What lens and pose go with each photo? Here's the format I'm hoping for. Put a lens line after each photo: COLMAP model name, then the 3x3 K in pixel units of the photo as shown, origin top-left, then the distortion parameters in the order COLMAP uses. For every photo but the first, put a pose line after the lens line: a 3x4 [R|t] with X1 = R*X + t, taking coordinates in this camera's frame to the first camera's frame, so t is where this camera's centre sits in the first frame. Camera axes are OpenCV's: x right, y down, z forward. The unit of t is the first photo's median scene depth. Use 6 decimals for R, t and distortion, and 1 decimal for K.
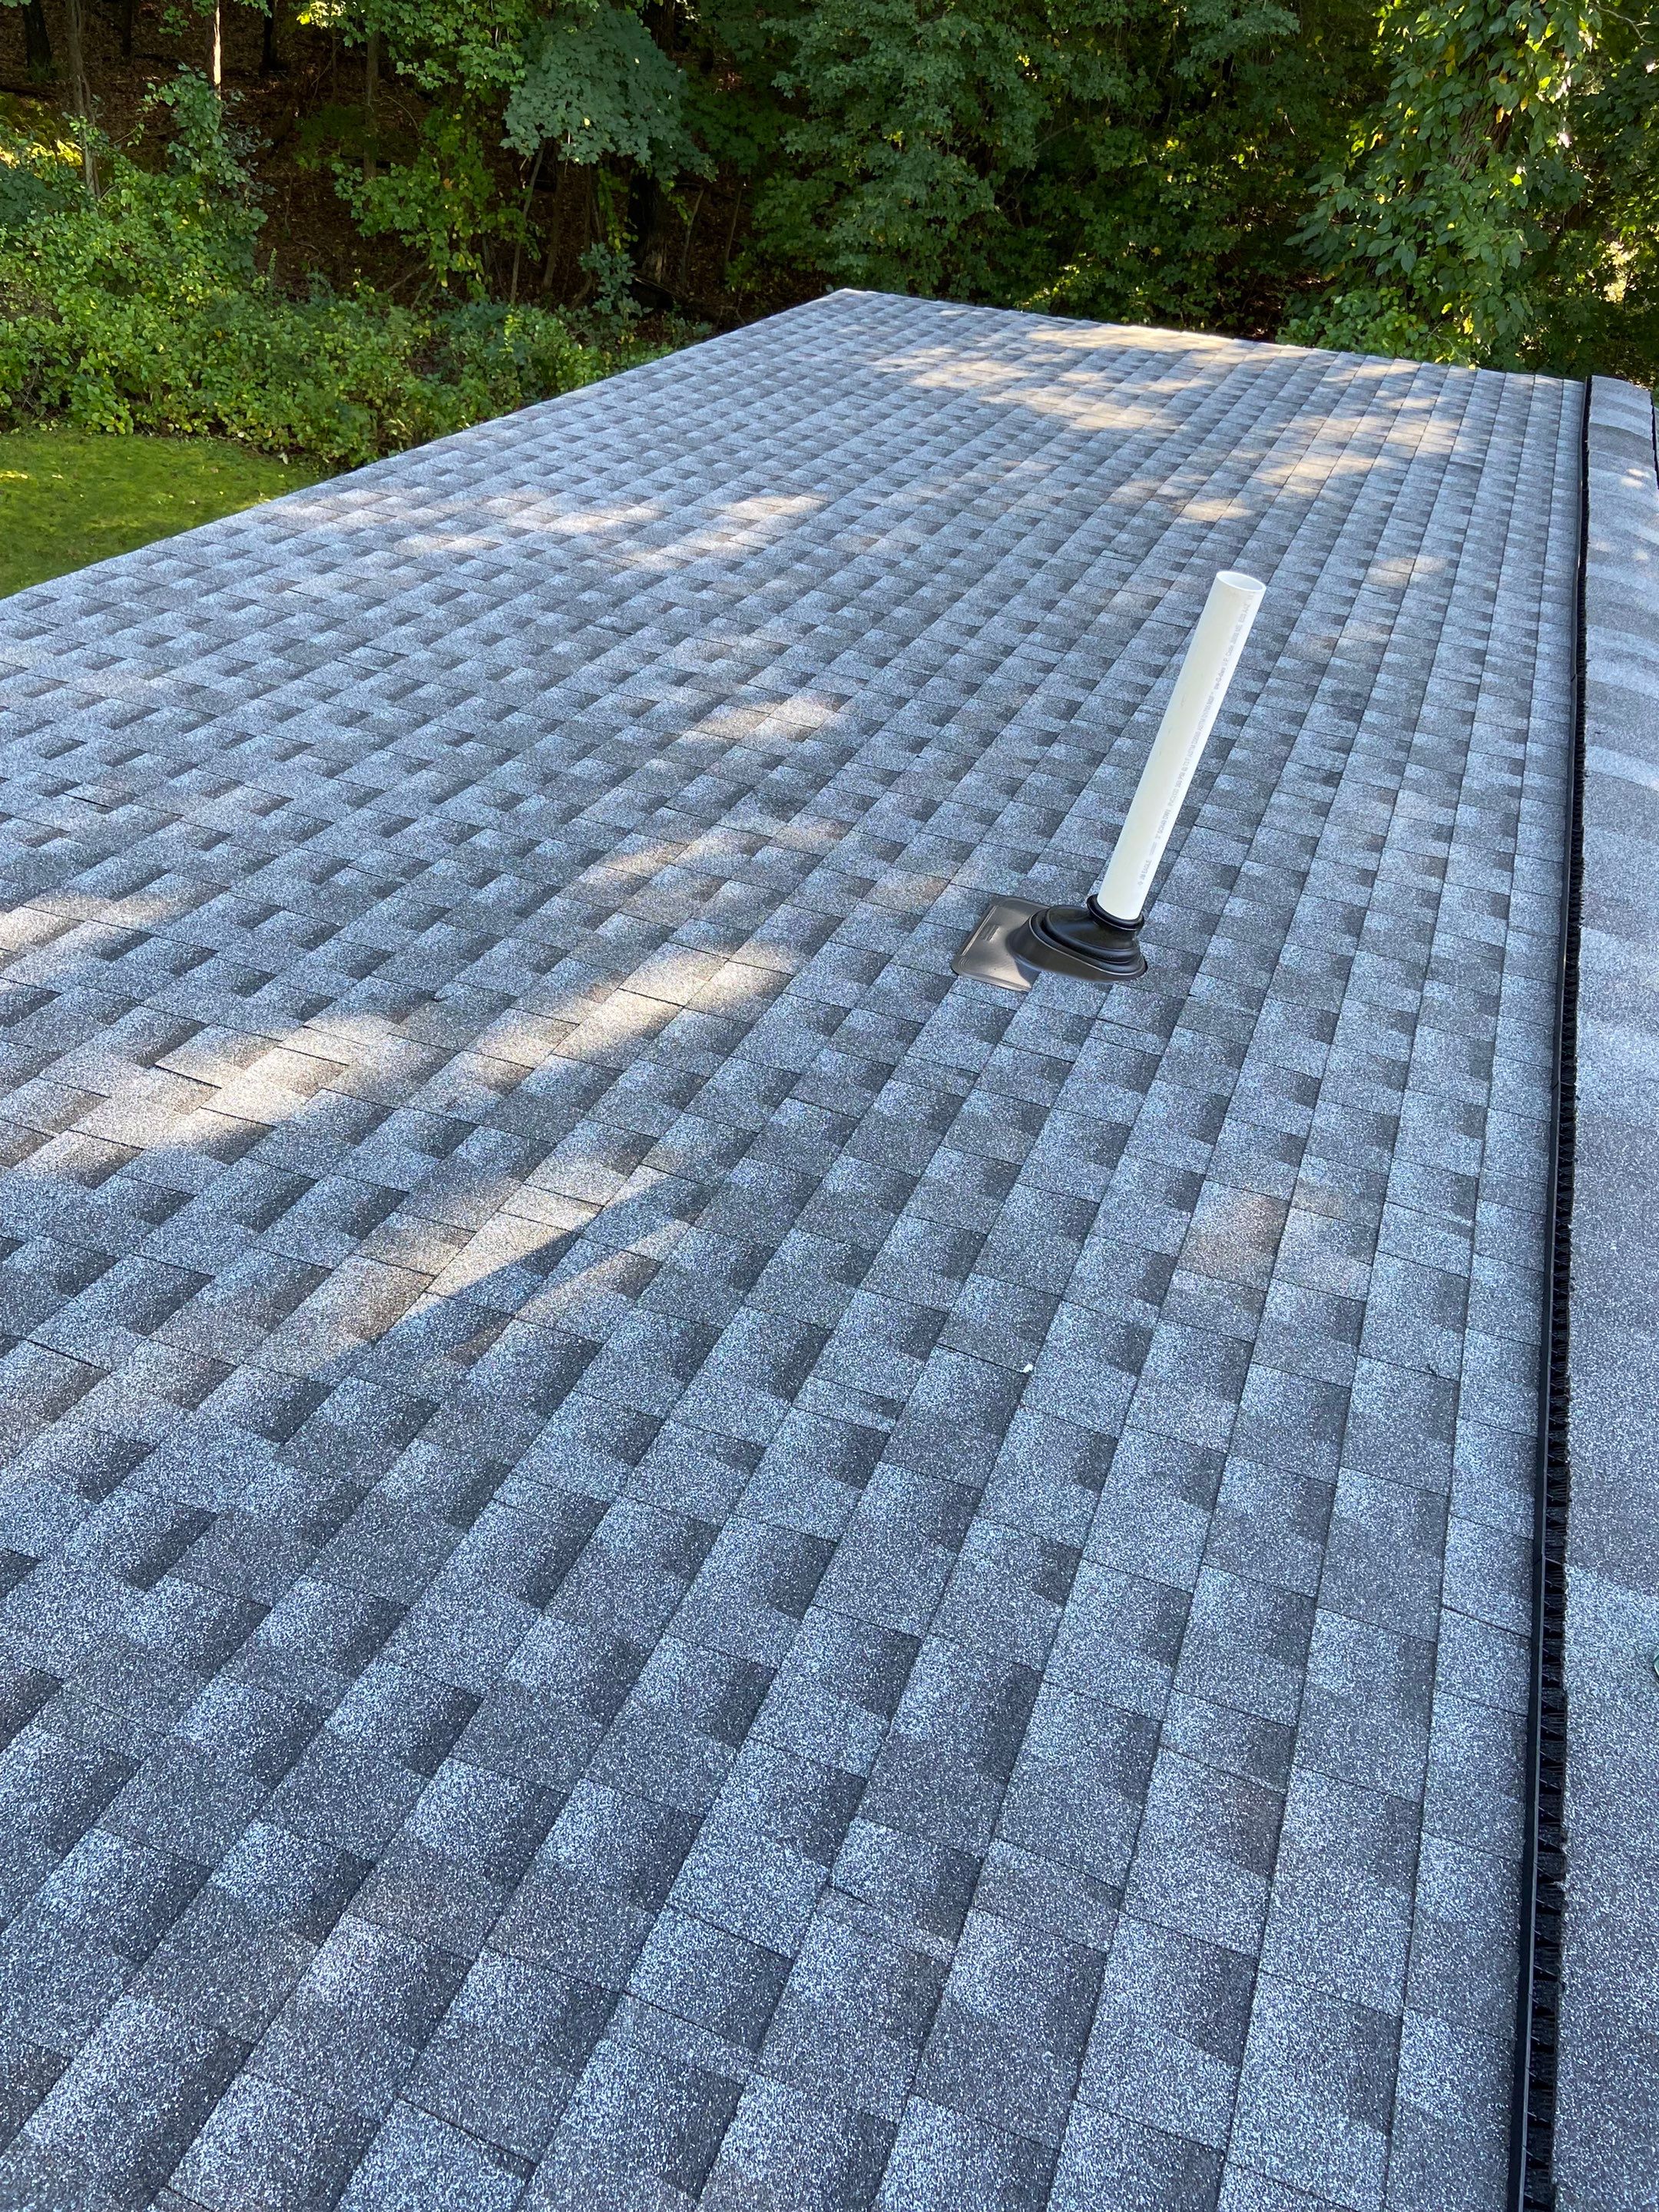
lens RADIAL K [[1672.3, 0, 794.4], [0, 1672.3, 1084.3], [0, 0, 1]] dist [0.117946, -0.144641]
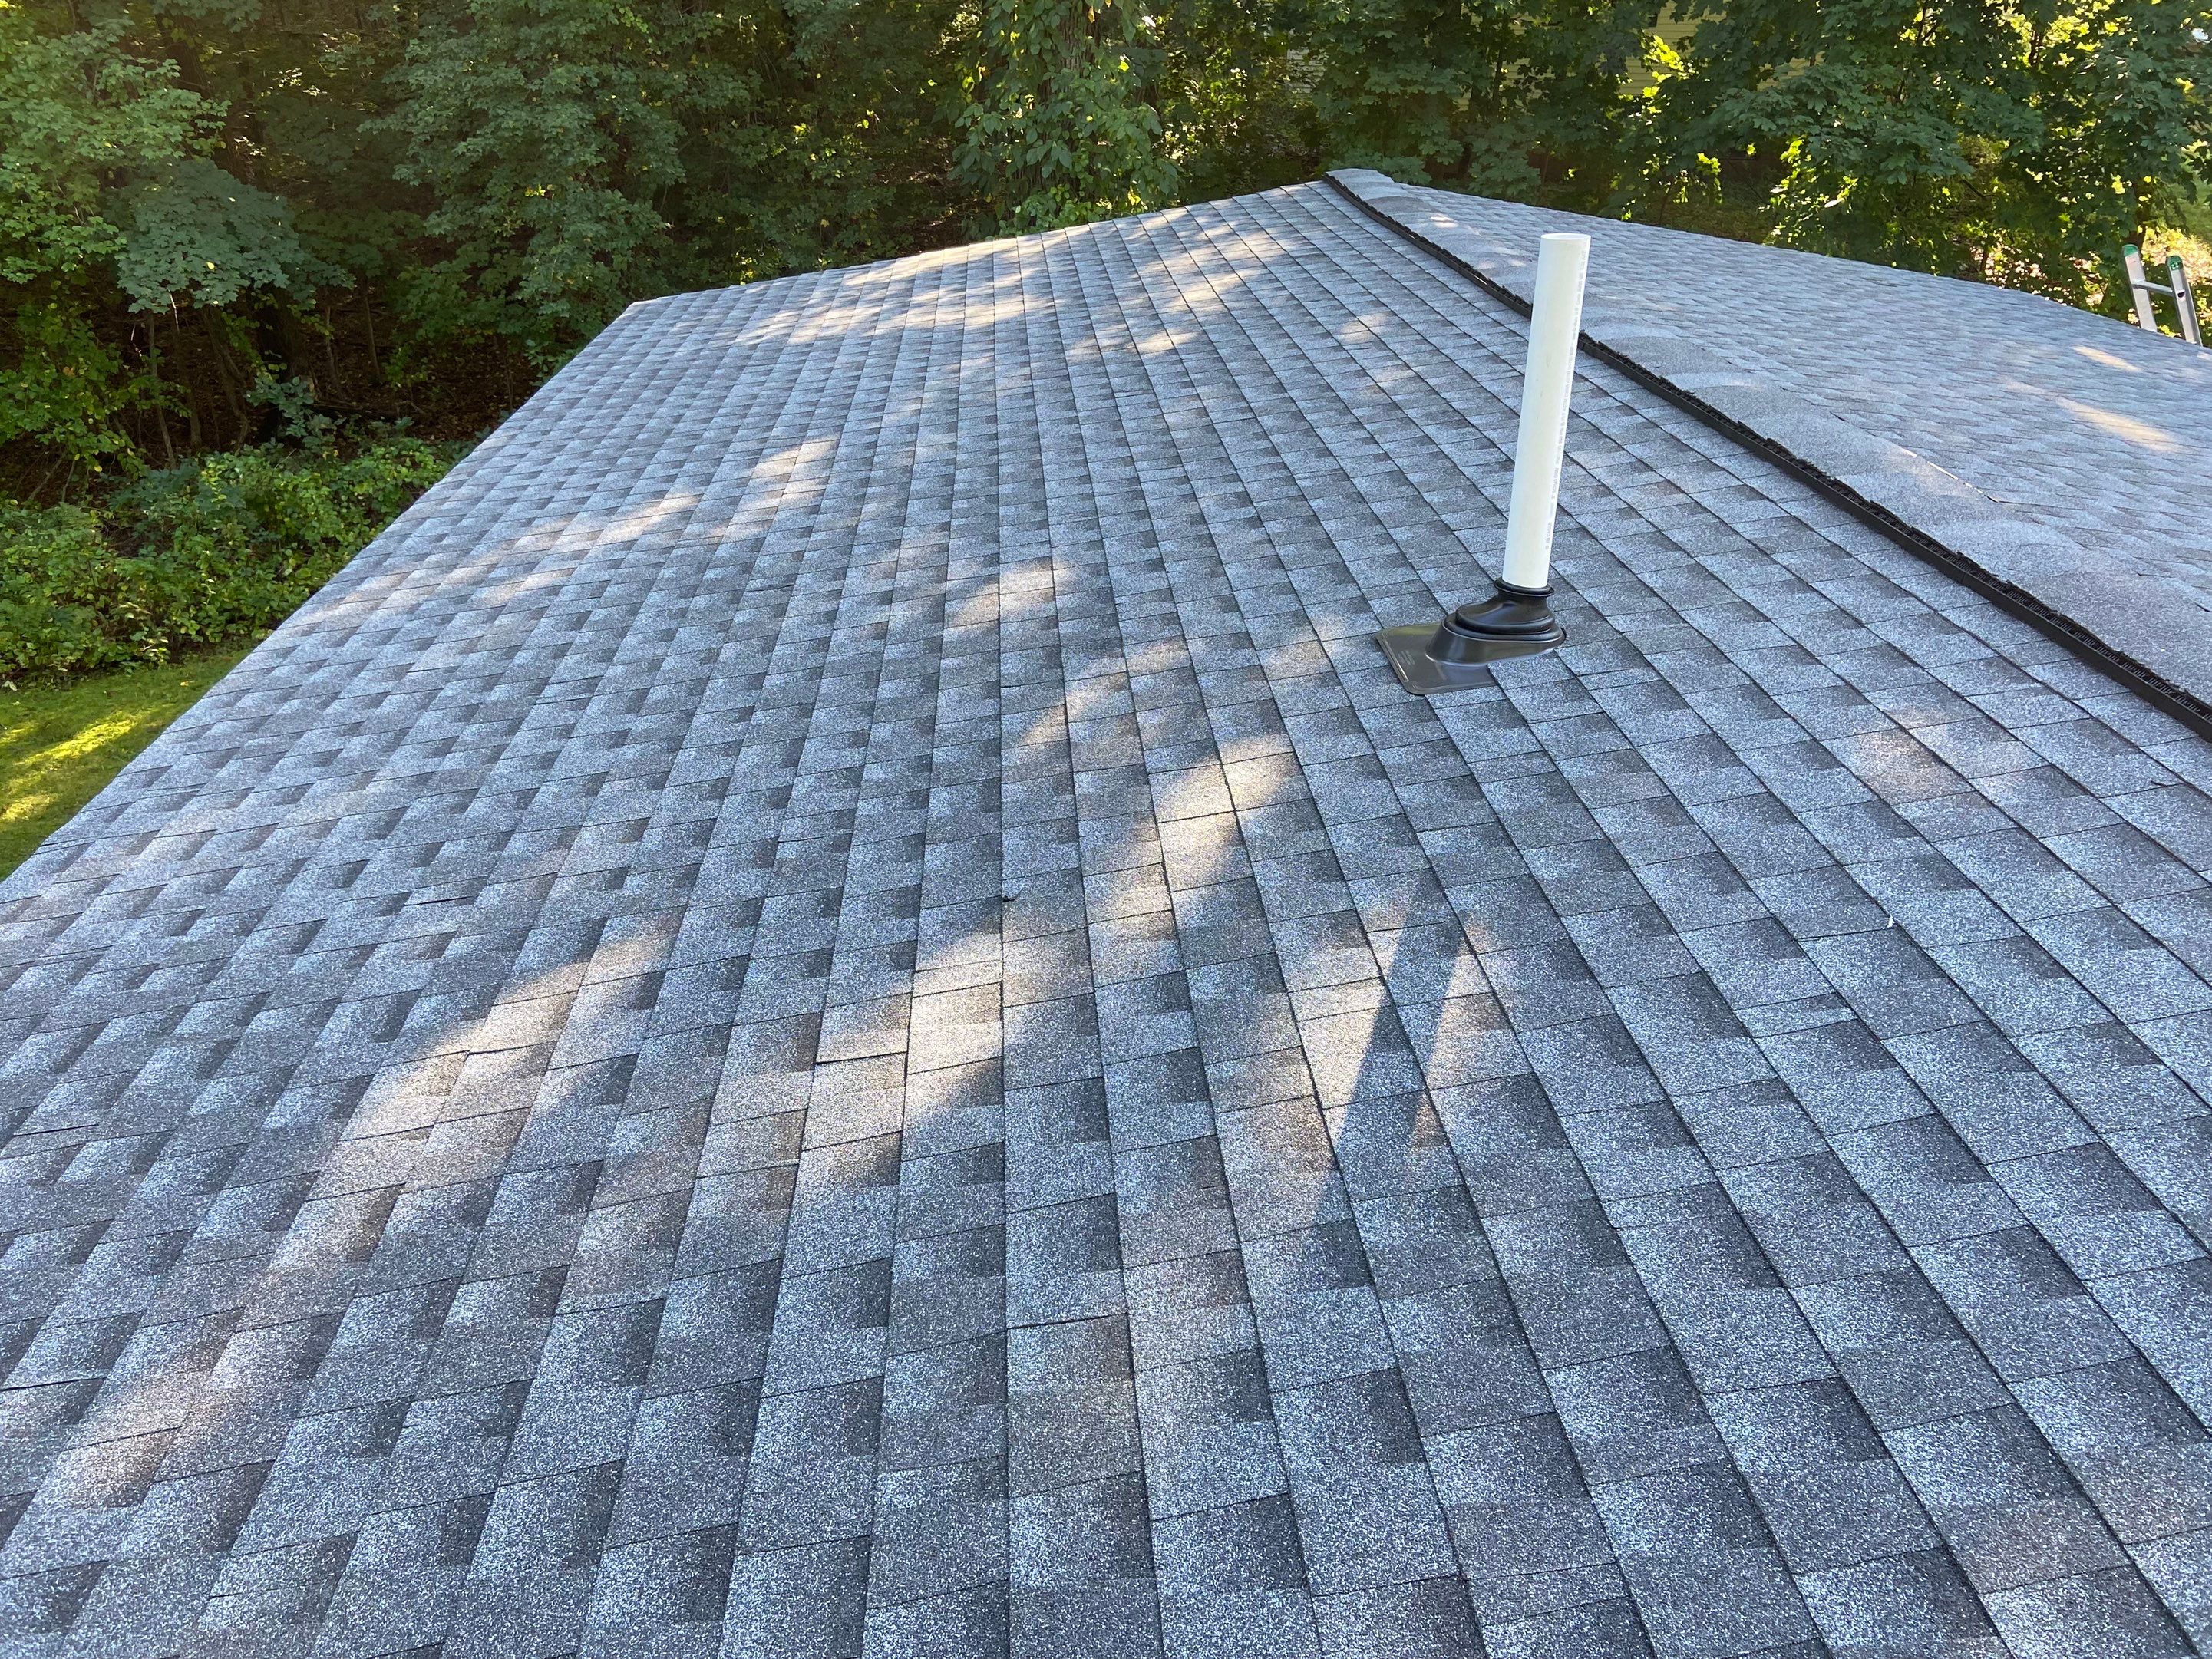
lens RADIAL K [[1681.1, 0, 1101.7], [0, 1681.1, 829.8], [0, 0, 1]] dist [0.114826, -0.141061]
pose [[0.883772, -0.374635, 0.280349, -0.281362], [0.408446, 0.909972, -0.071573, 0.000734], [-0.228296, 0.177762, 0.957226, 0.066912]]
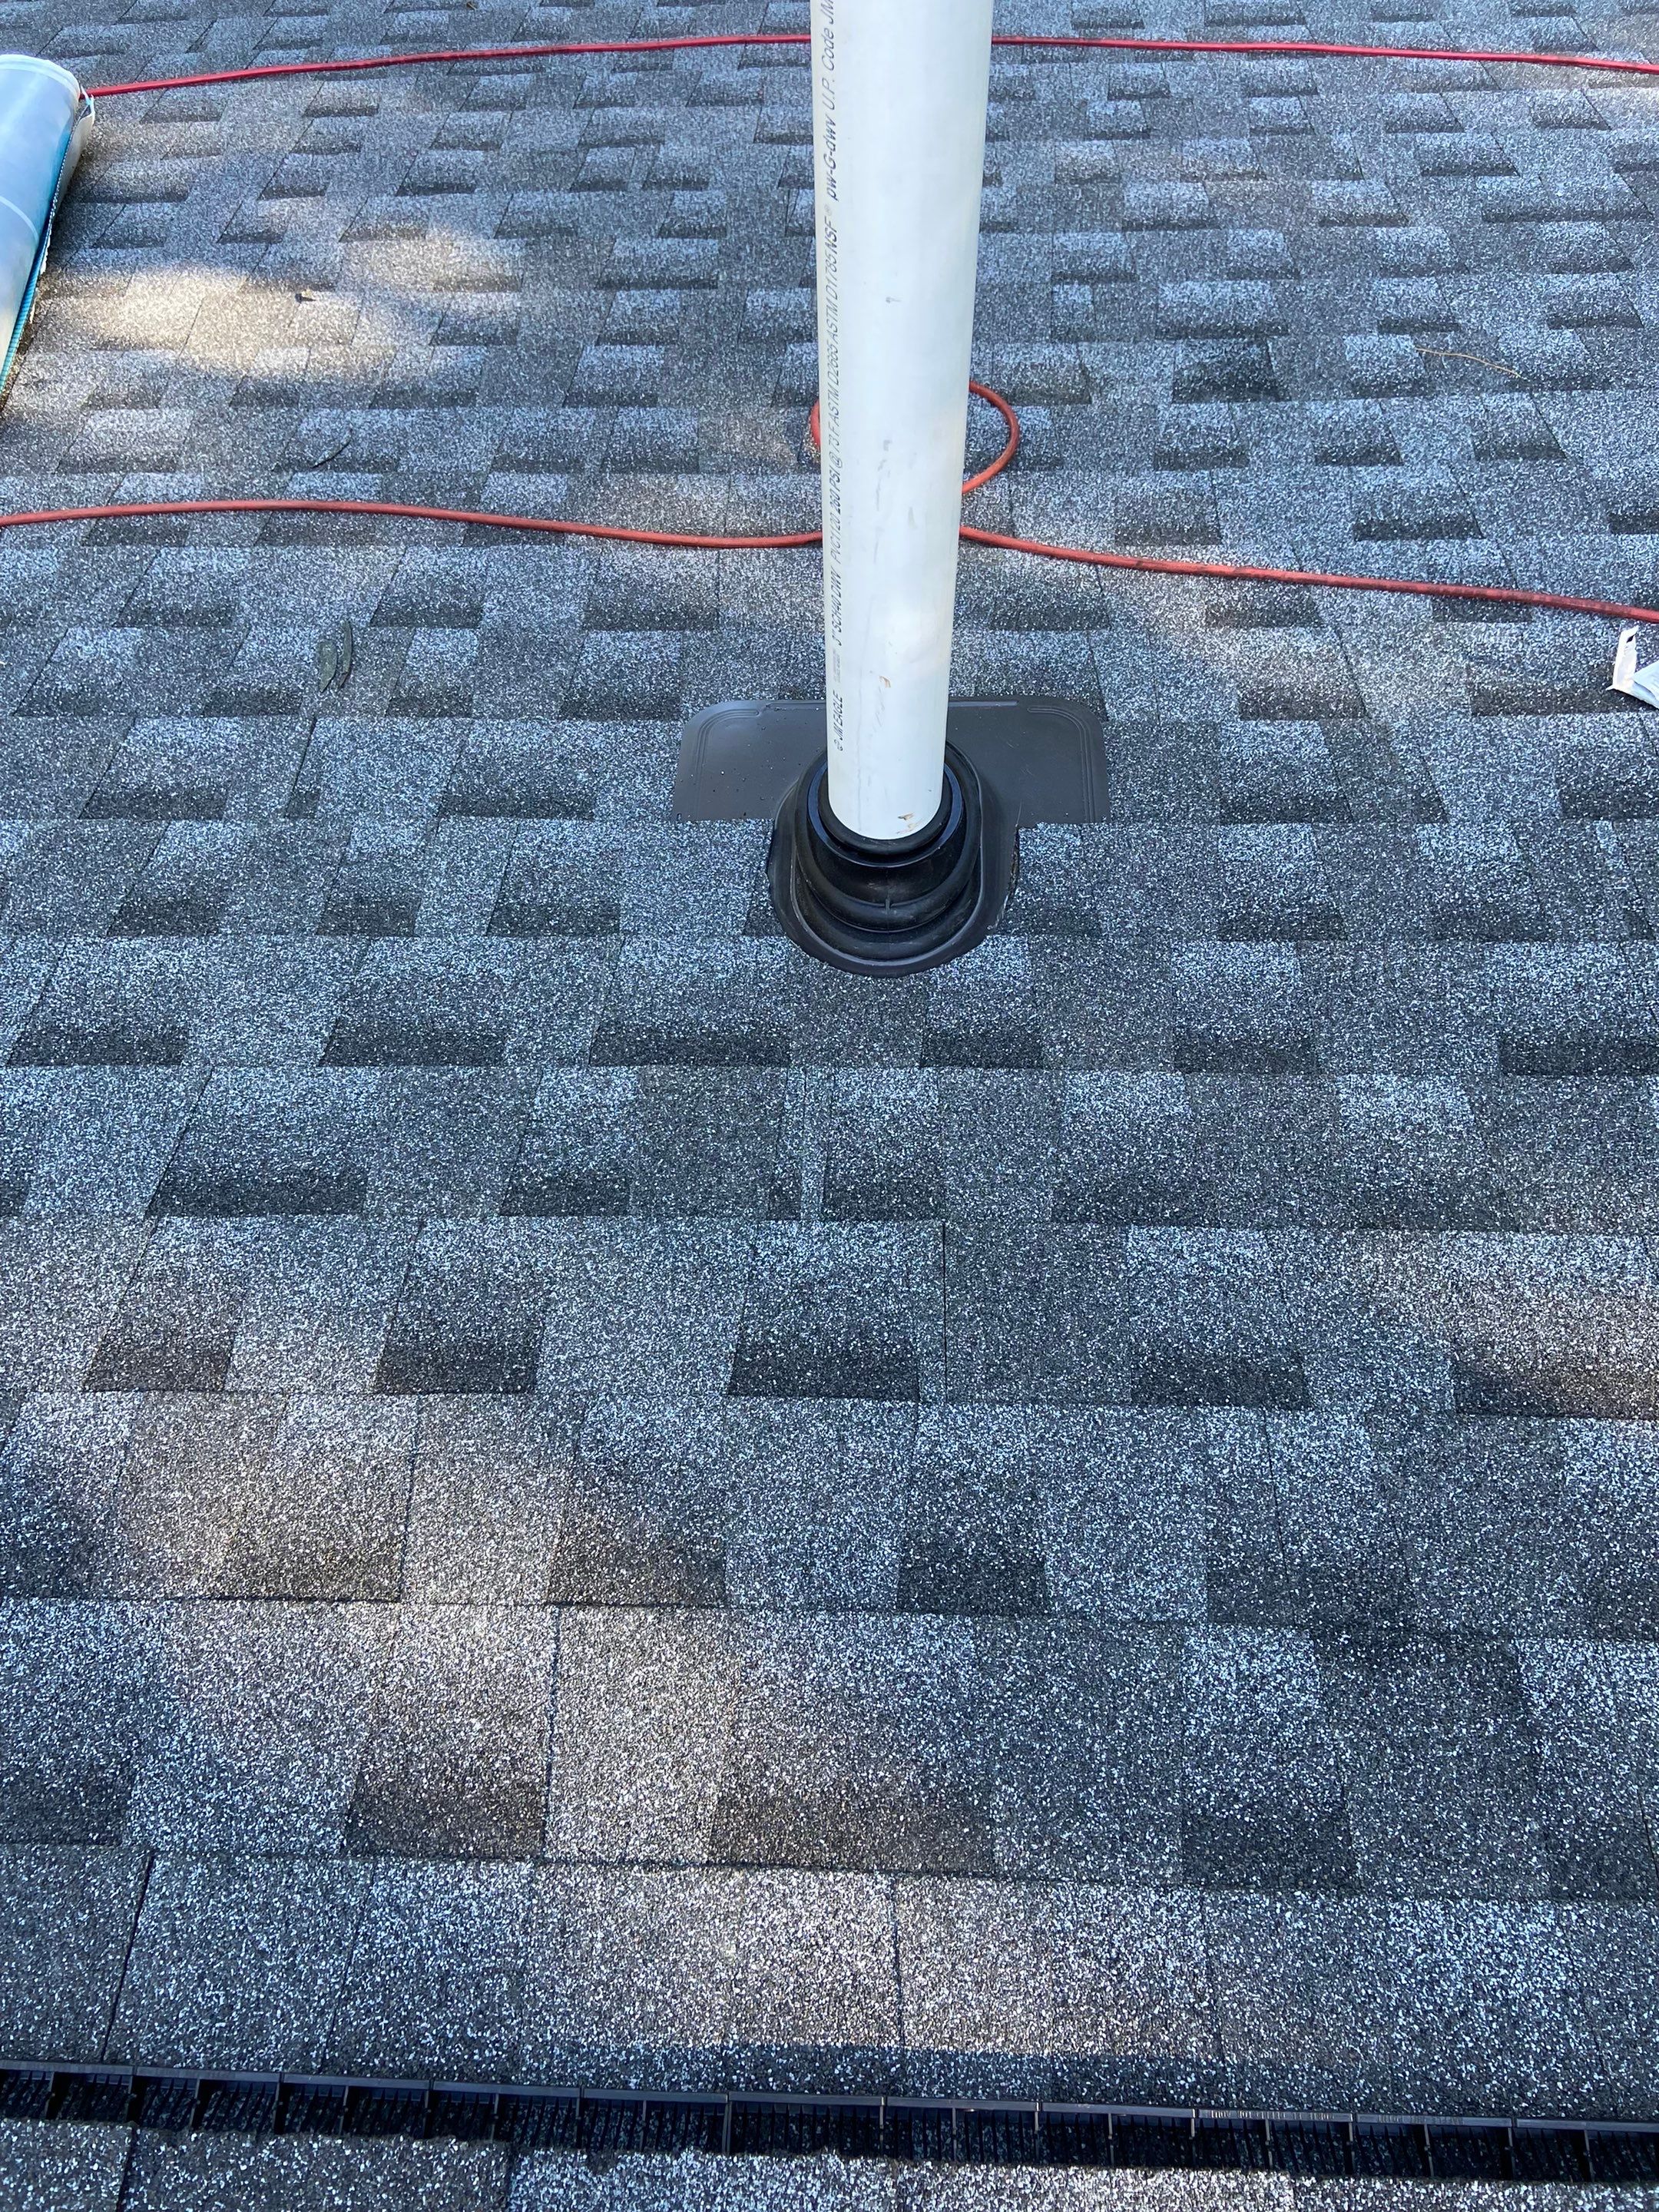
lens RADIAL K [[1672.3, 0, 821.2], [0, 1672.3, 1092.6], [0, 0, 1]] dist [0.117946, -0.144641]
pose [[0.329620, 0.668964, -0.666211, 0.358984], [-0.476575, 0.727042, 0.494253, -0.174369], [0.815002, 0.154584, 0.558459, 0.569026]]
